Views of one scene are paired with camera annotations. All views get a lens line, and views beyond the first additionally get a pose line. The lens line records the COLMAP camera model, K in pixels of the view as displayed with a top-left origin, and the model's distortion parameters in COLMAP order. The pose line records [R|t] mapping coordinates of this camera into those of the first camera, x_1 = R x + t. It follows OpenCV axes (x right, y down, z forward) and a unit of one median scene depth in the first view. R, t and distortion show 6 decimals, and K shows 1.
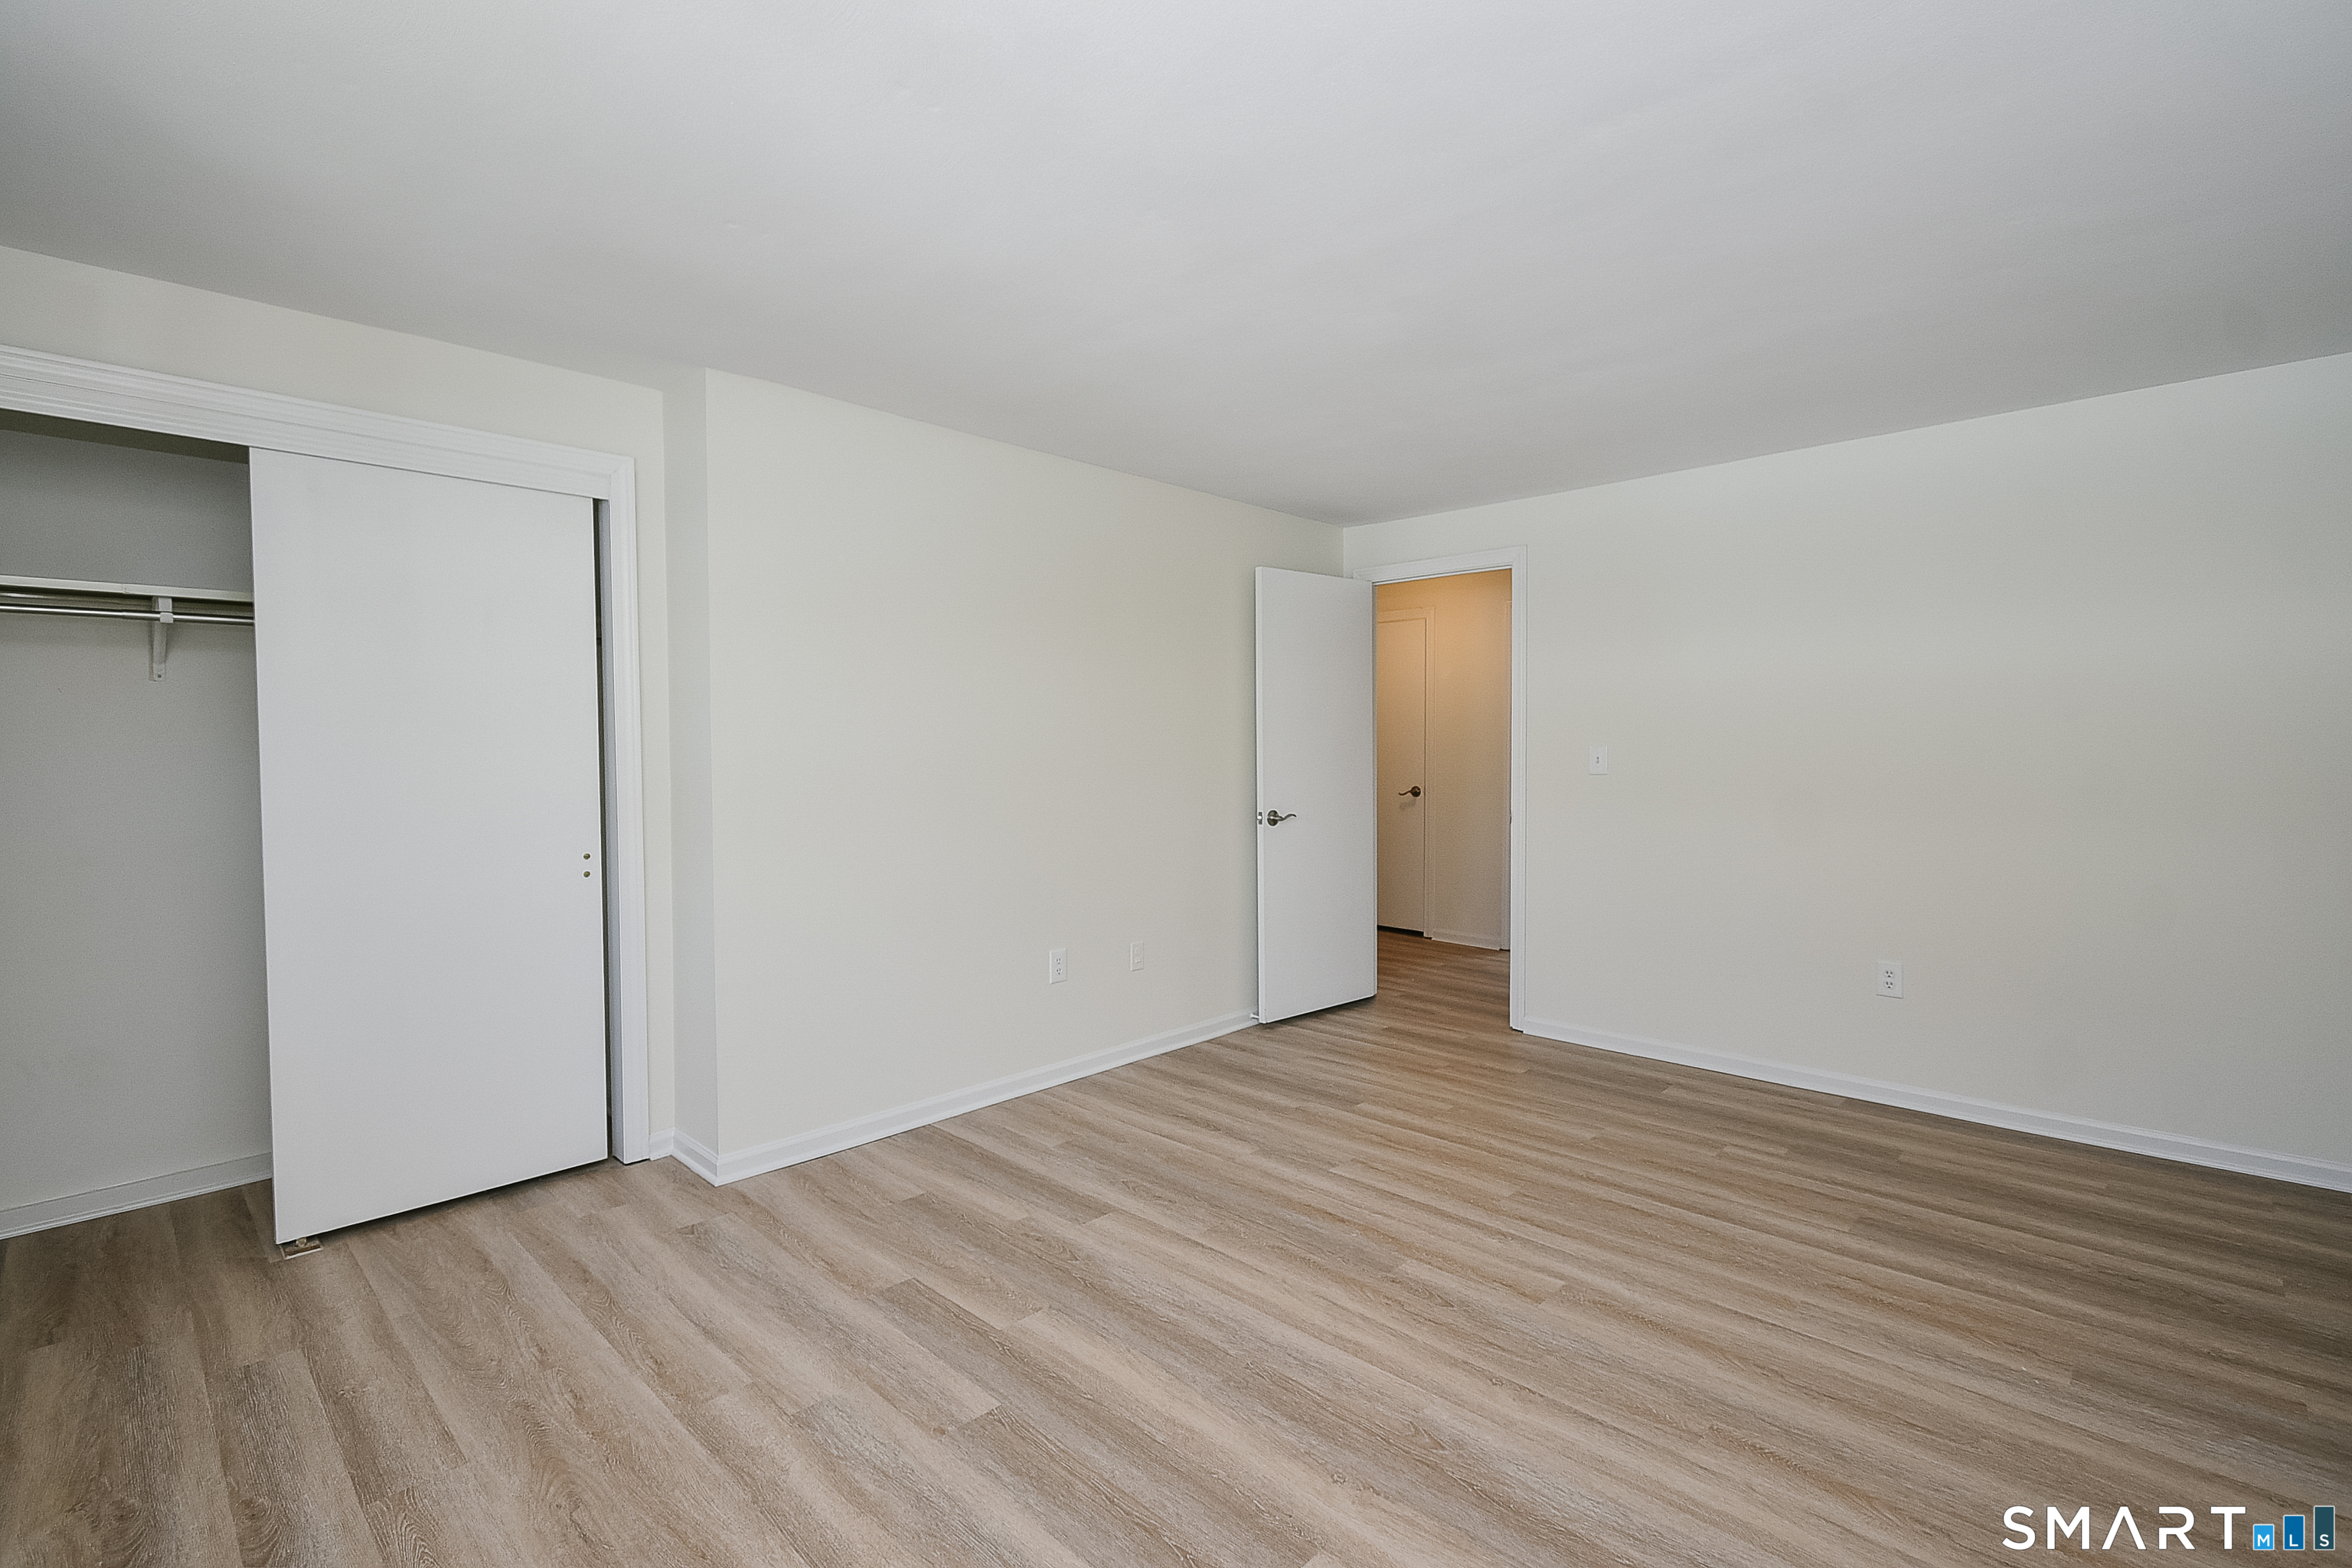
lens RADIAL K [[1055.3, 0, 1176.0], [0, 1055.3, 784.0], [0, 0, 1]] dist [-0.001223, -0.001005]
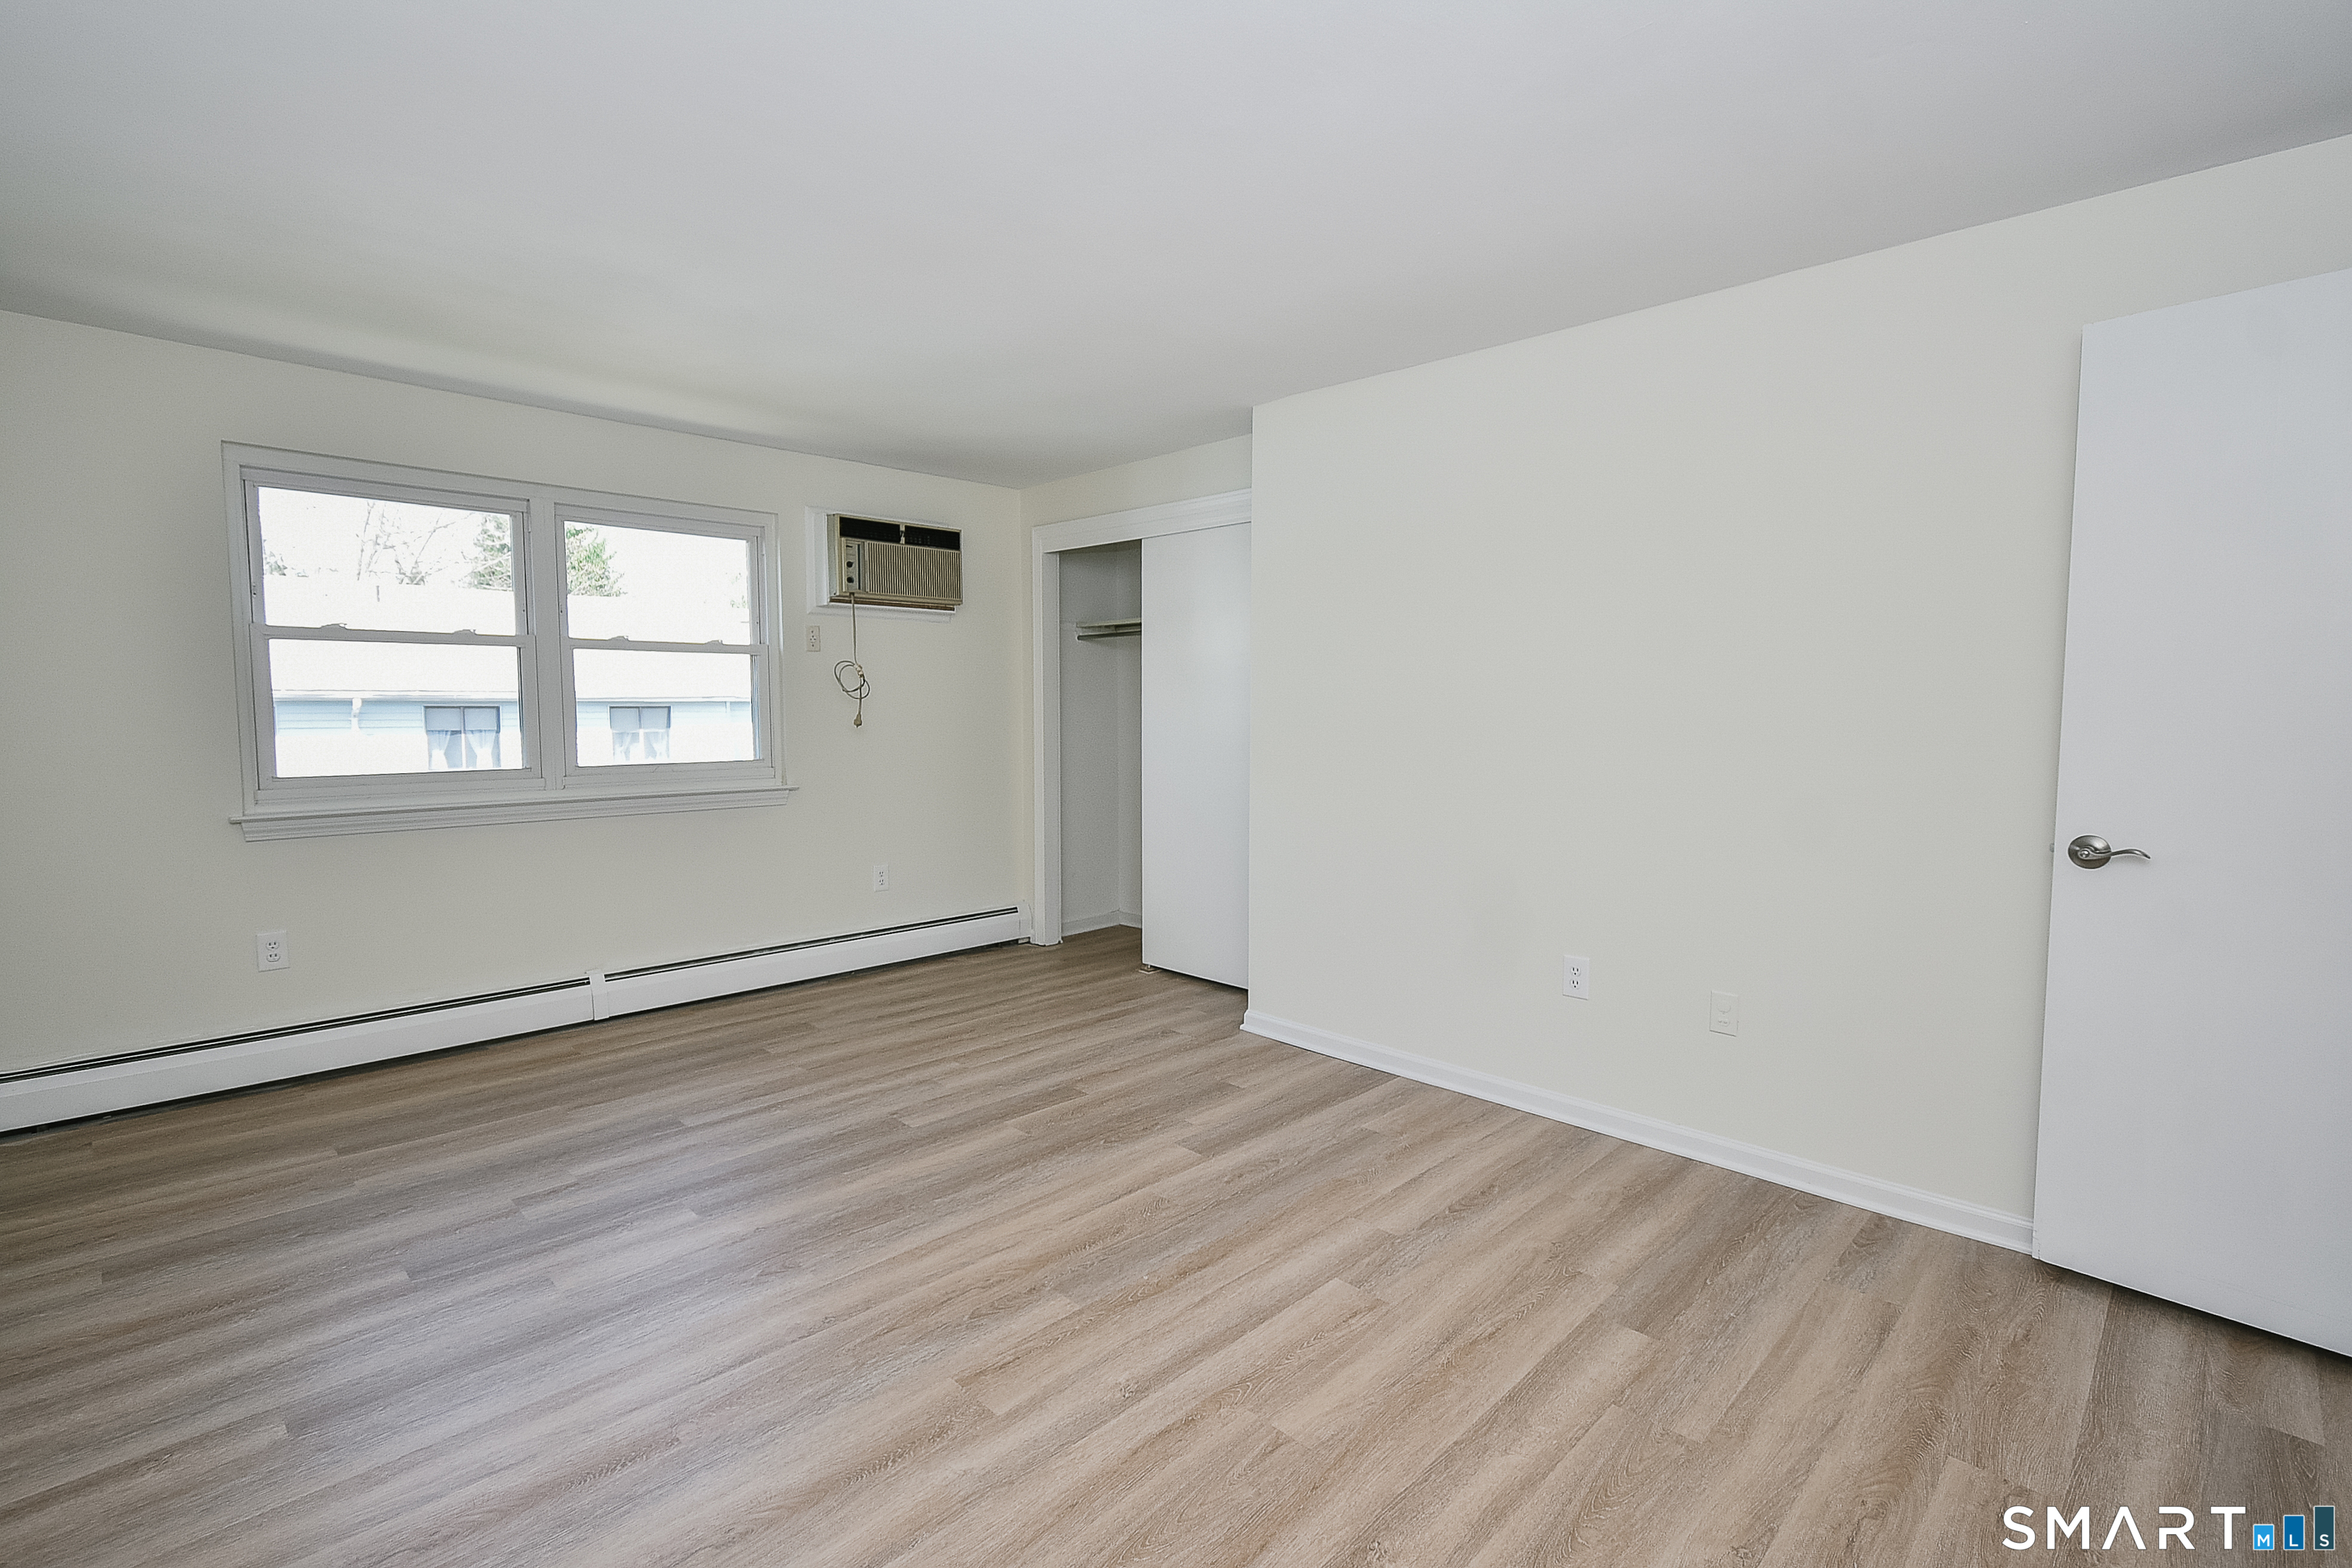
lens RADIAL K [[1074.1, 0, 1176.0], [0, 1074.1, 784.0], [0, 0, 1]] dist [0.001191, -0.000557]
pose [[-0.006233, 0.080465, -0.996738, 1.024120], [-0.043349, 0.995799, 0.080660, -0.037923], [0.999041, 0.043711, -0.002719, 1.039208]]
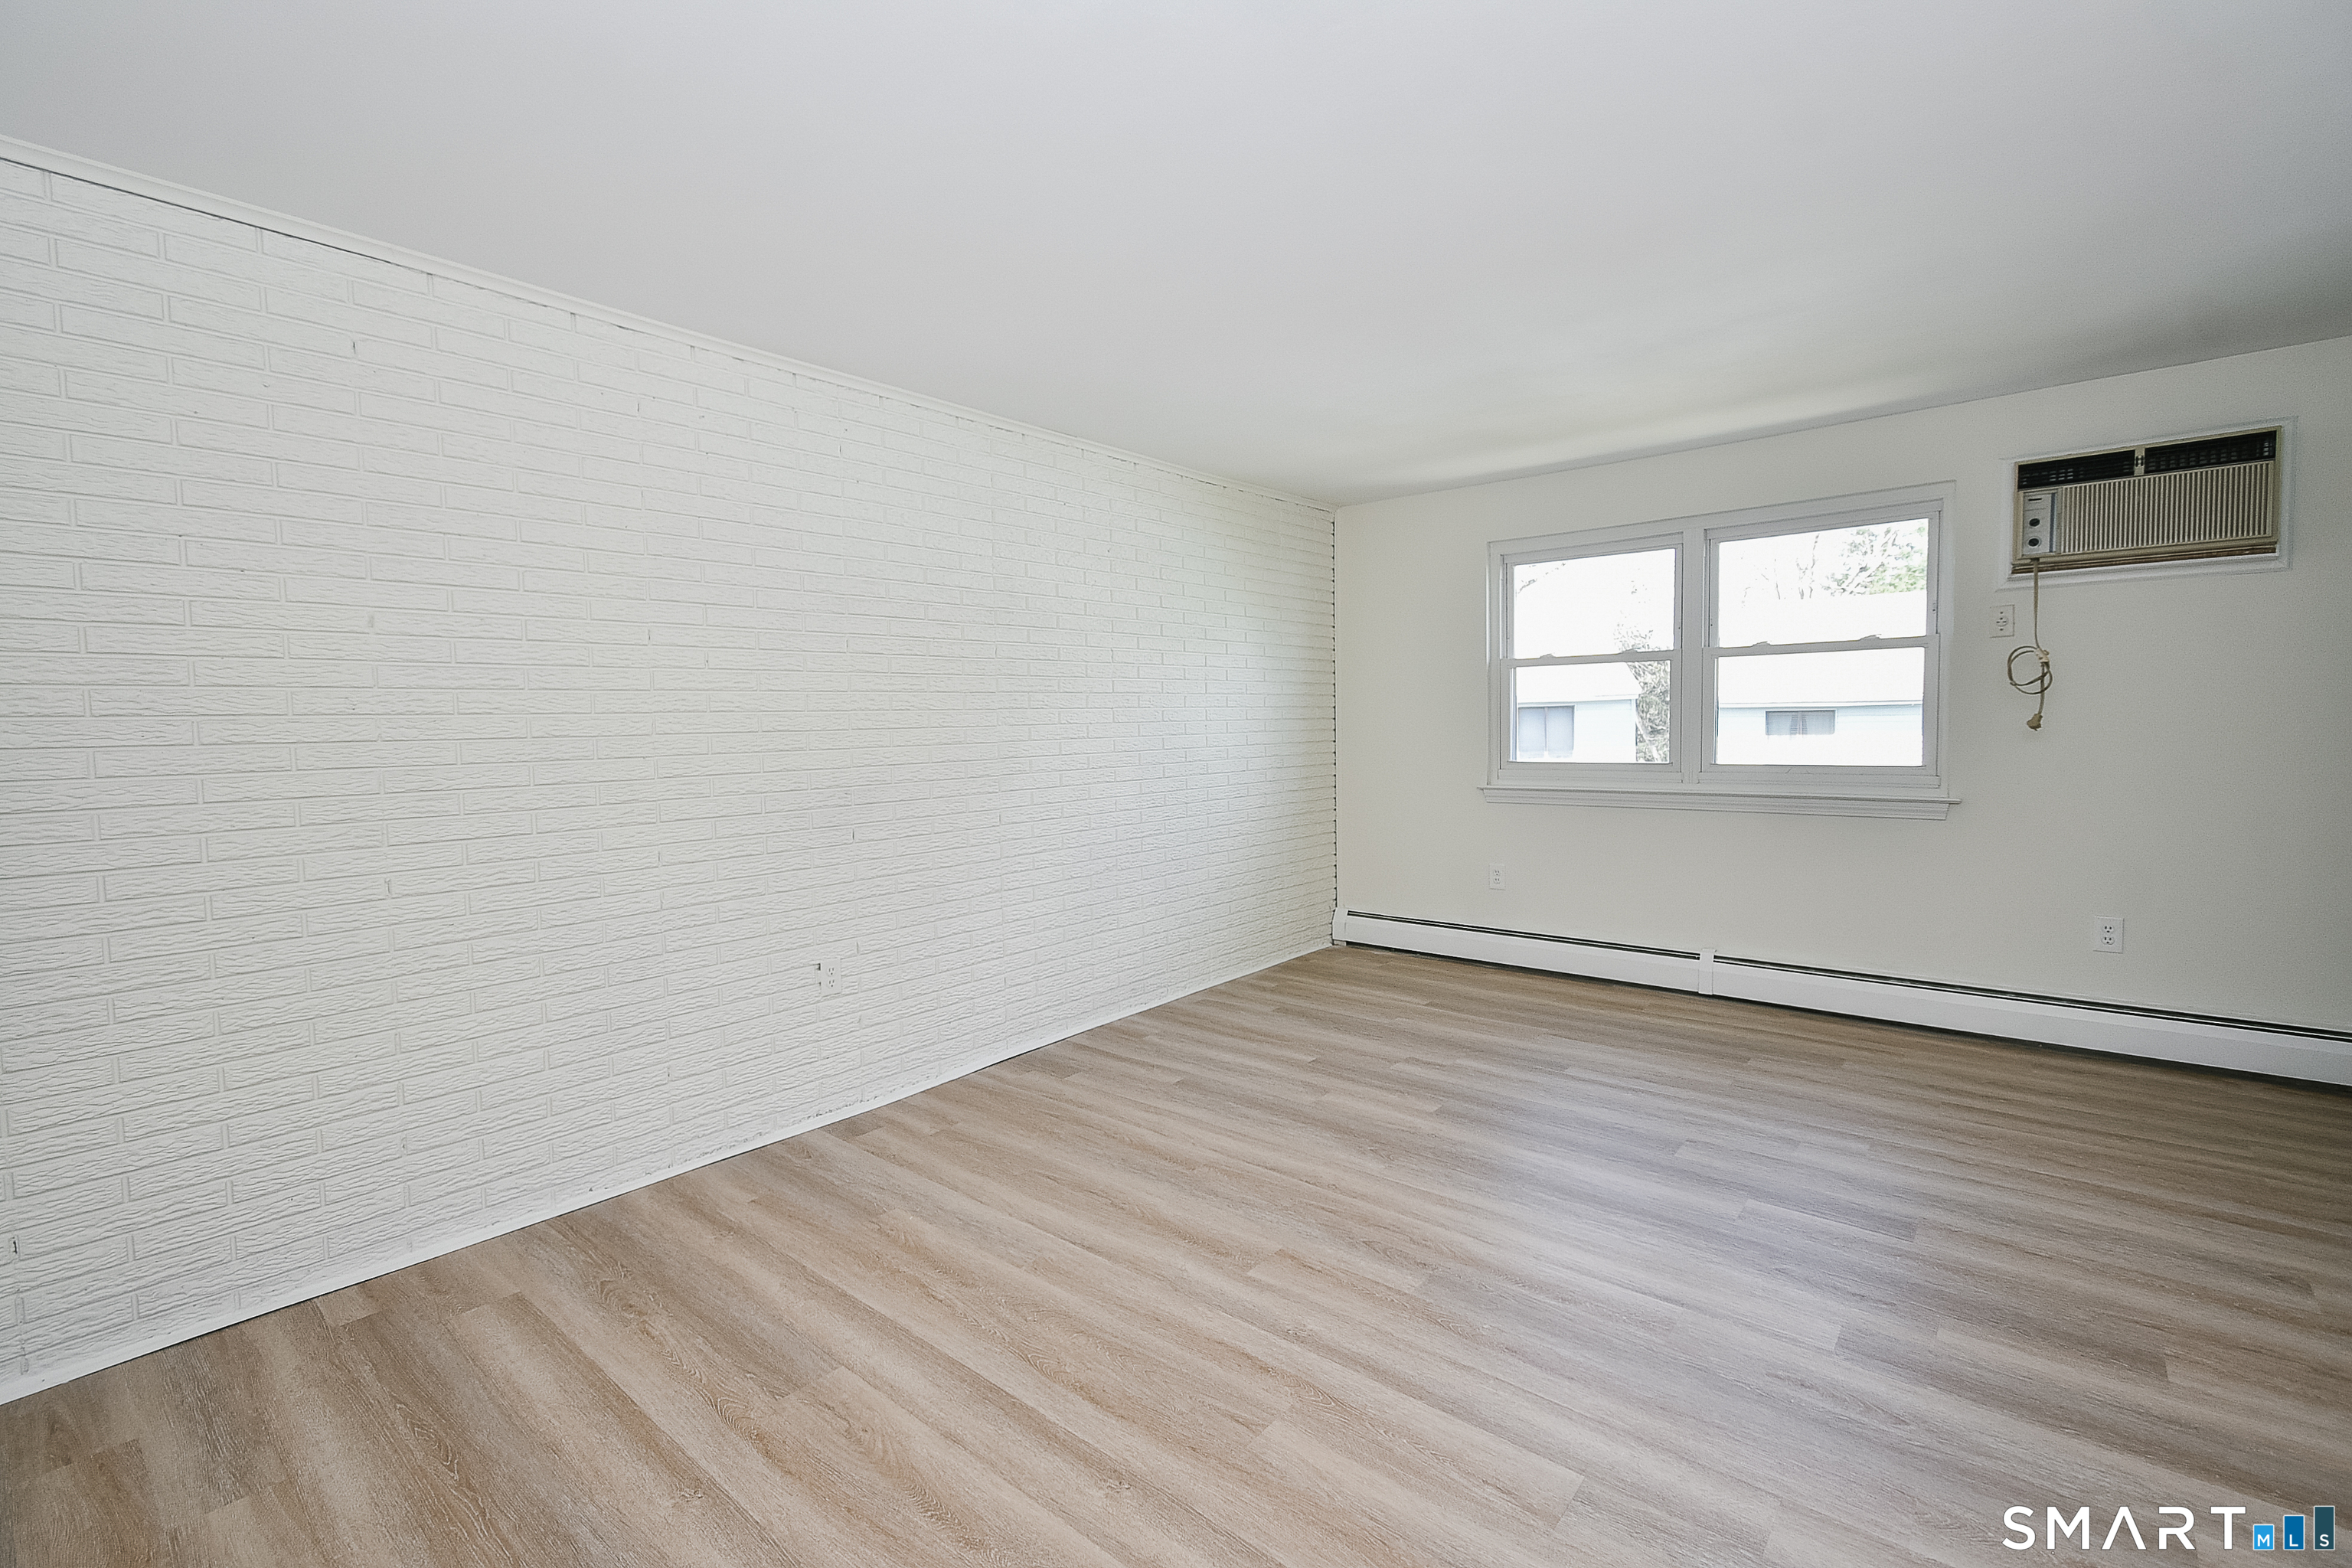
lens RADIAL K [[1030.9, 0, 1167.5], [0, 1030.9, 784.8], [0, 0, 1]] dist [0.000512, -0.000620]
pose [[-0.997883, 0.029277, -0.058068, 0.451258], [0.023038, 0.994169, 0.105345, -0.061122], [0.060813, 0.103784, -0.992739, 1.756030]]
